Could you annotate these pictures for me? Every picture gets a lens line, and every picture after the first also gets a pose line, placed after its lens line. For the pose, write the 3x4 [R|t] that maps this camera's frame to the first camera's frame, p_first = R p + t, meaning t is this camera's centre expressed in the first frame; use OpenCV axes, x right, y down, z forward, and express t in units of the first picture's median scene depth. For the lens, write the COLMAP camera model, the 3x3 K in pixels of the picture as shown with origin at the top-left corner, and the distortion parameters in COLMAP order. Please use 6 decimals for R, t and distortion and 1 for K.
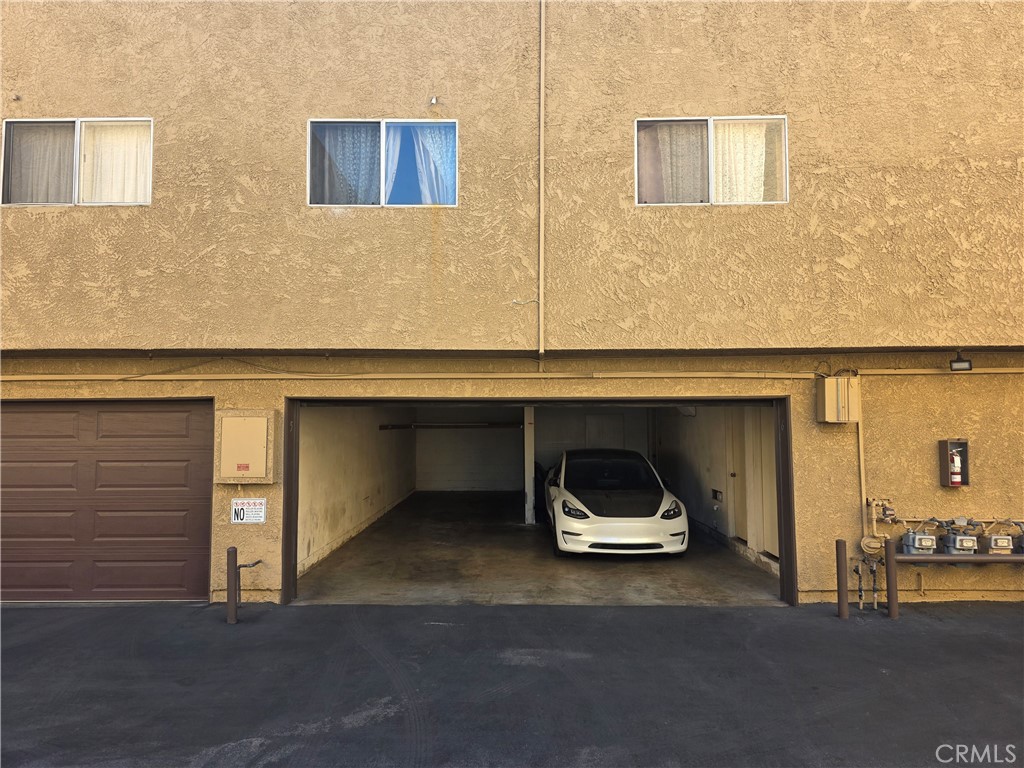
lens RADIAL K [[678.6, 0, 513.9], [0, 678.6, 378.4], [0, 0, 1]] dist [0.002876, -0.000634]
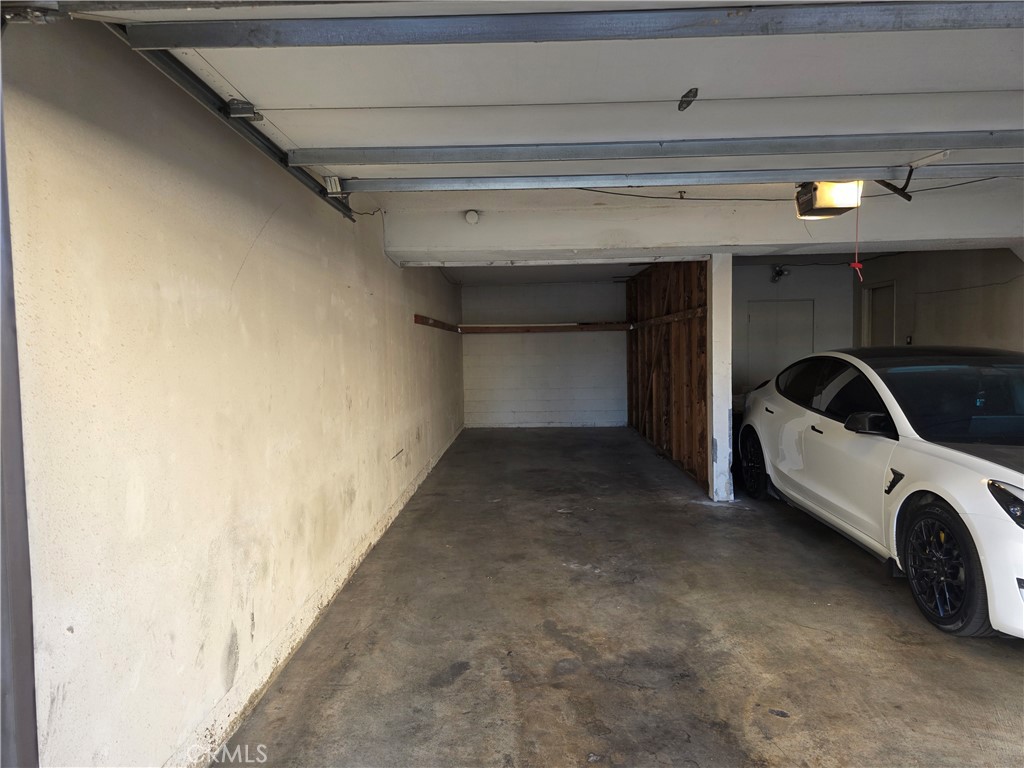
lens RADIAL K [[678.6, 0, 512.0], [0, 678.6, 388.4], [0, 0, 1]] dist [0.002876, -0.000634]
pose [[0.999668, -0.009850, -0.023796, -0.121366], [0.012702, 0.992342, 0.122870, 0.068503], [0.022404, -0.123131, 0.992137, 0.513990]]
